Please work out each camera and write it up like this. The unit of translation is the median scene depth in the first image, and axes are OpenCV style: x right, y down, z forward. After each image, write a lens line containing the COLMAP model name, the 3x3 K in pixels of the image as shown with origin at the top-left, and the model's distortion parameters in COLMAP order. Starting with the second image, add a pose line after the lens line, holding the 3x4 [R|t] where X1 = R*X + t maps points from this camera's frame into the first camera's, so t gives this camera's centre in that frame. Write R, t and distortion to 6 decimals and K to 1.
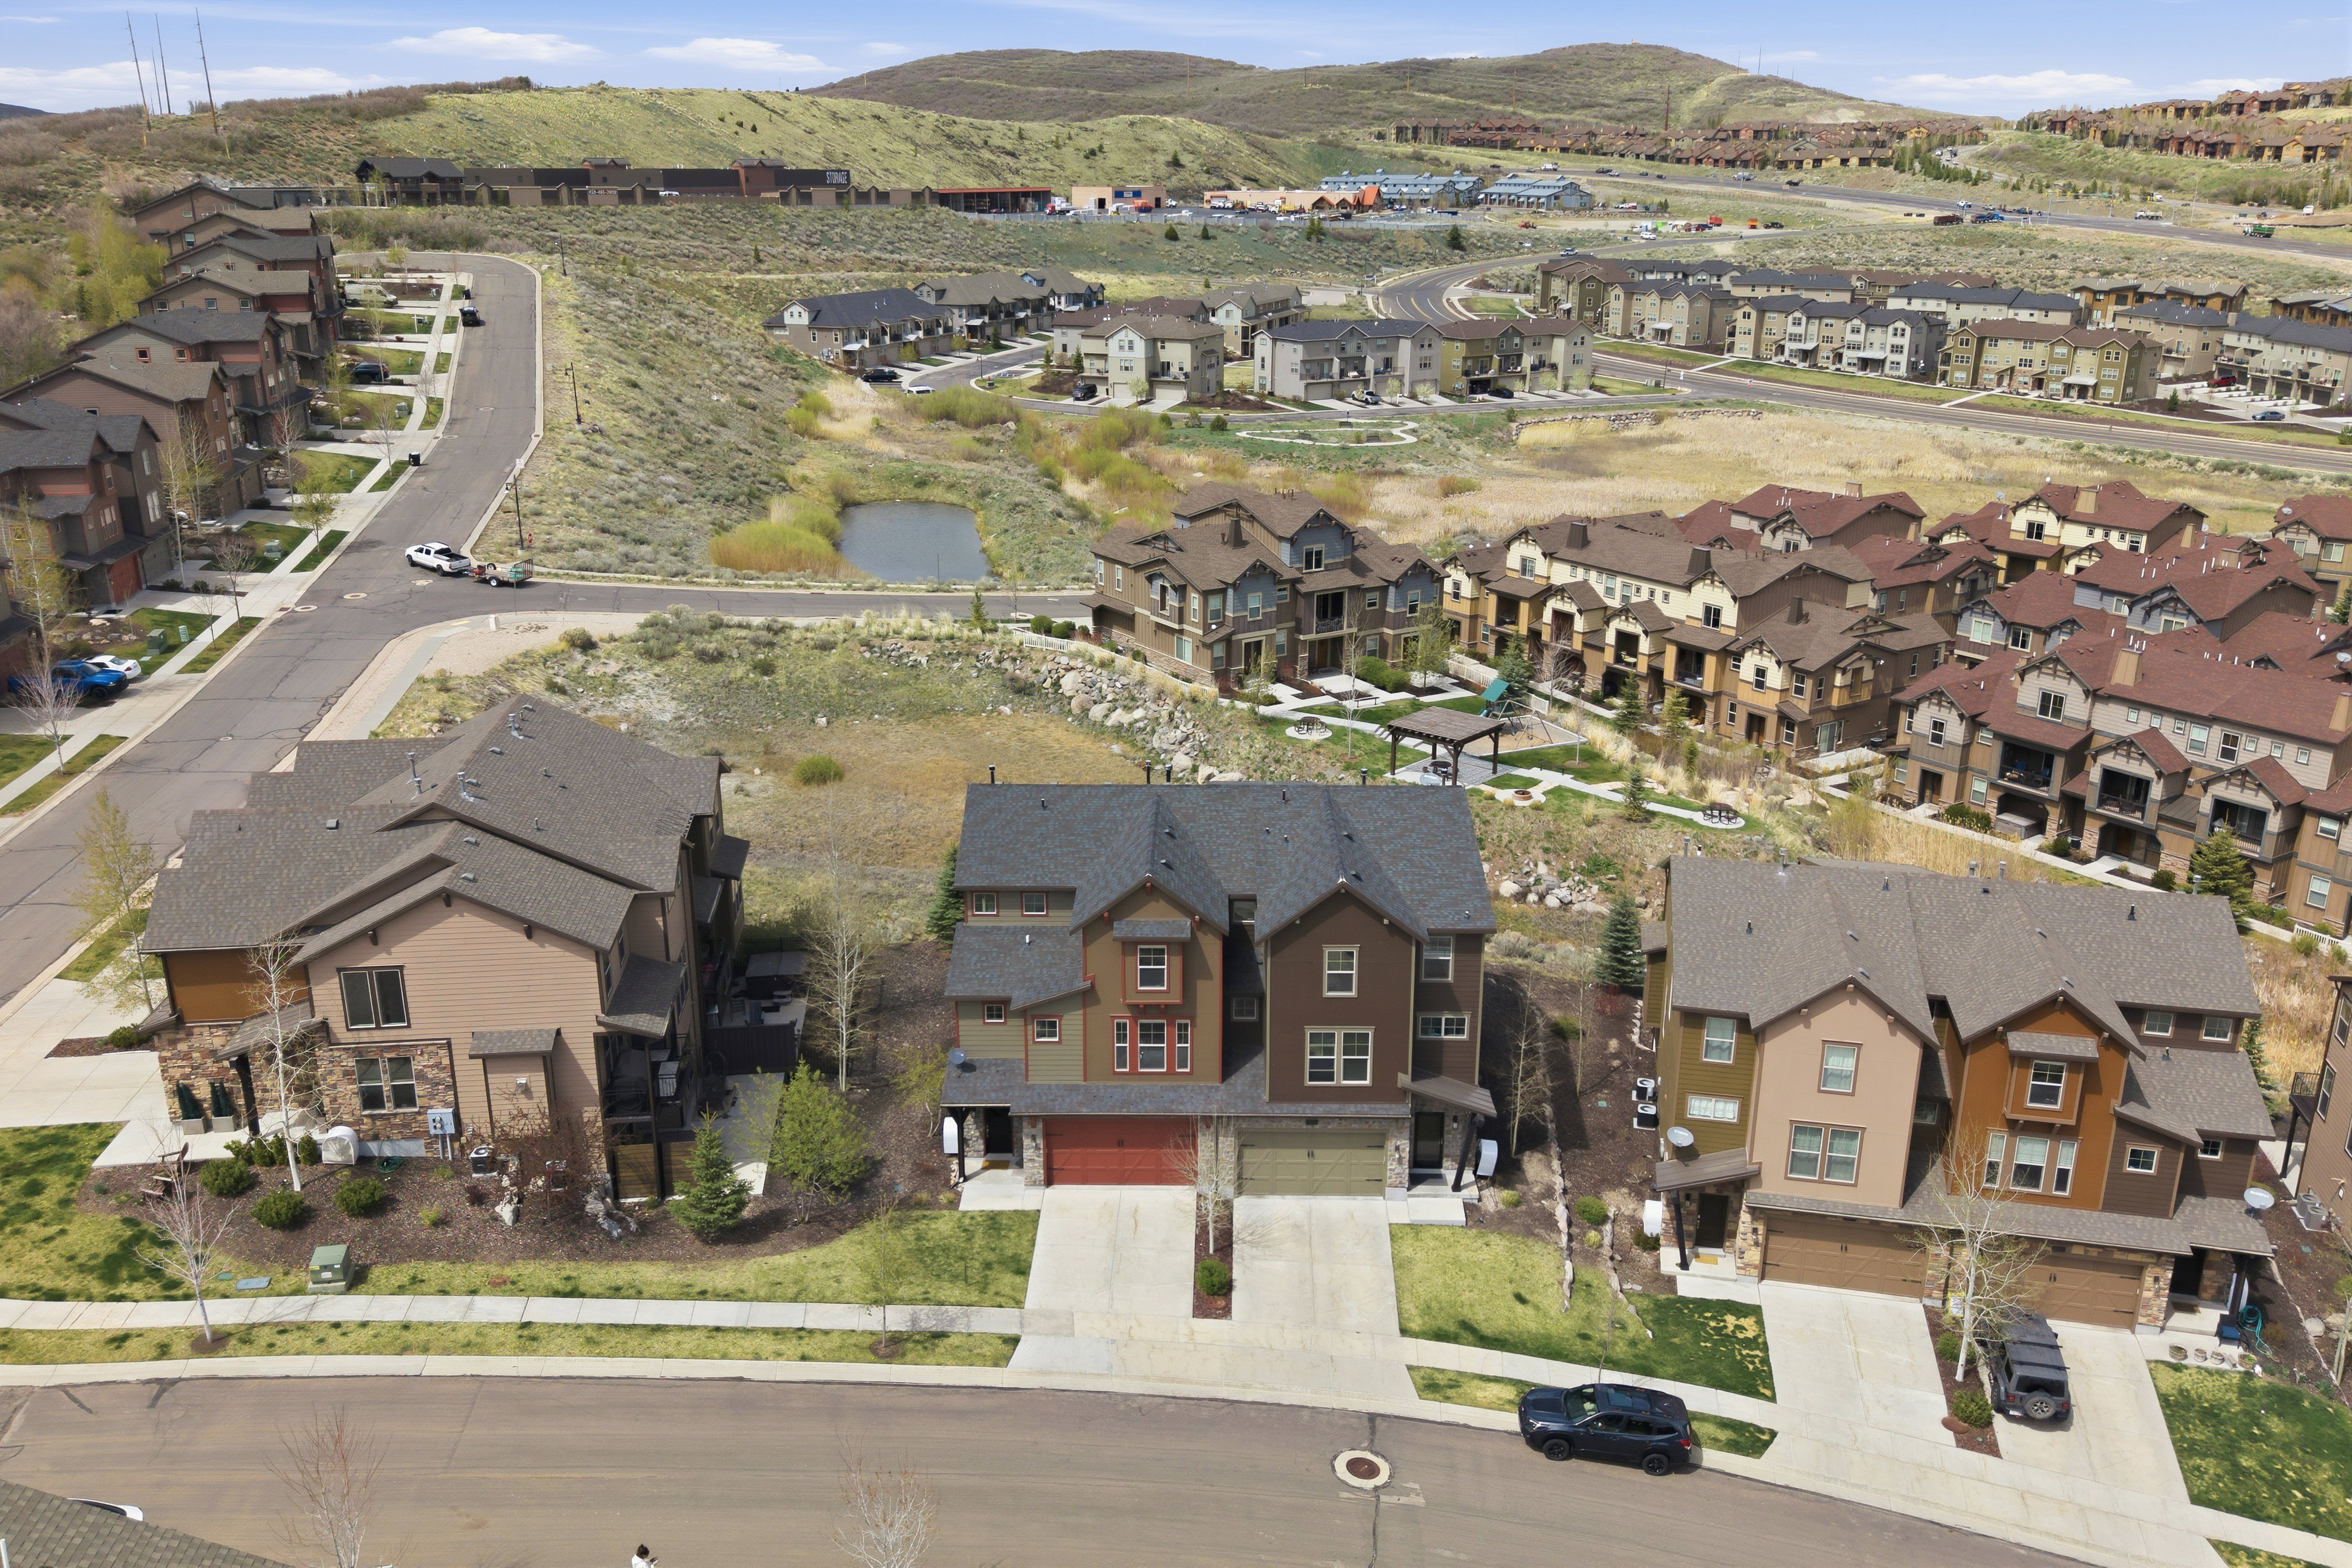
lens RADIAL K [[1854.2, 0, 1176.0], [0, 1854.2, 784.0], [0, 0, 1]] dist [0.051123, -0.055839]
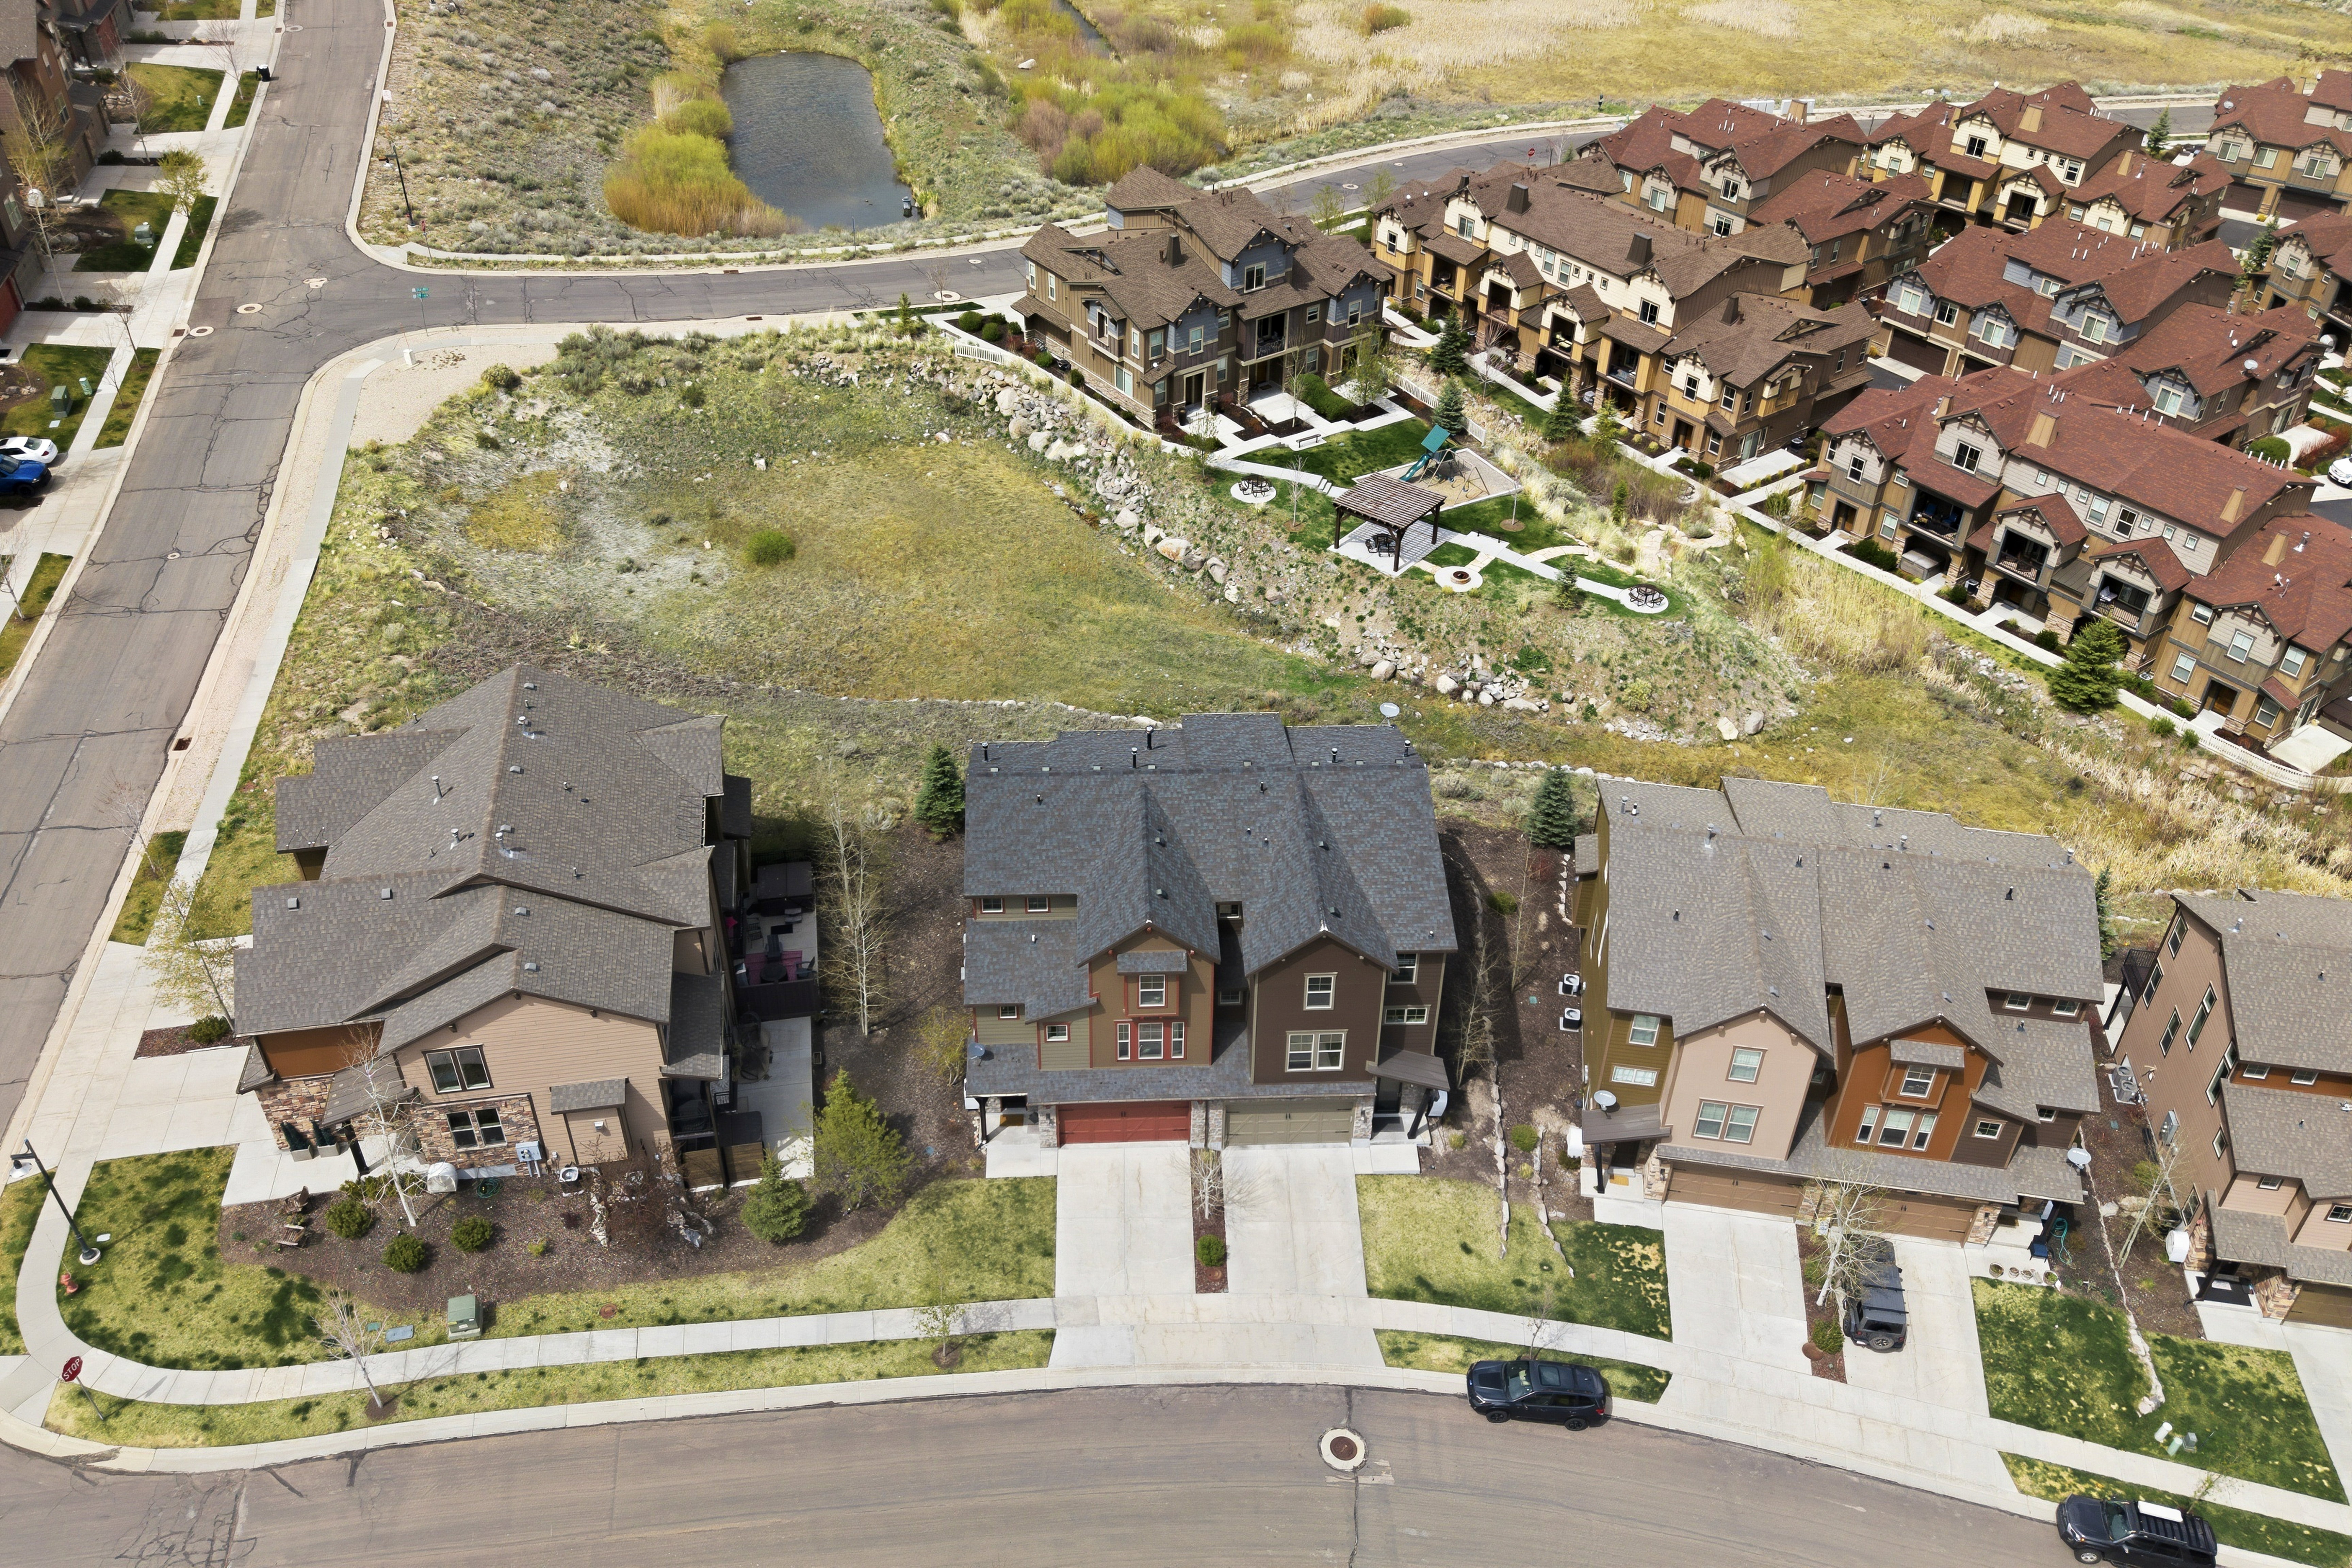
lens RADIAL K [[1854.2, 0, 1176.0], [0, 1854.2, 784.0], [0, 0, 1]] dist [0.051123, -0.055839]
pose [[0.998141, -0.026034, 0.055108, -0.055690], [0.006853, 0.946386, 0.322966, -0.371704], [-0.060561, -0.321988, 0.944805, -0.018740]]
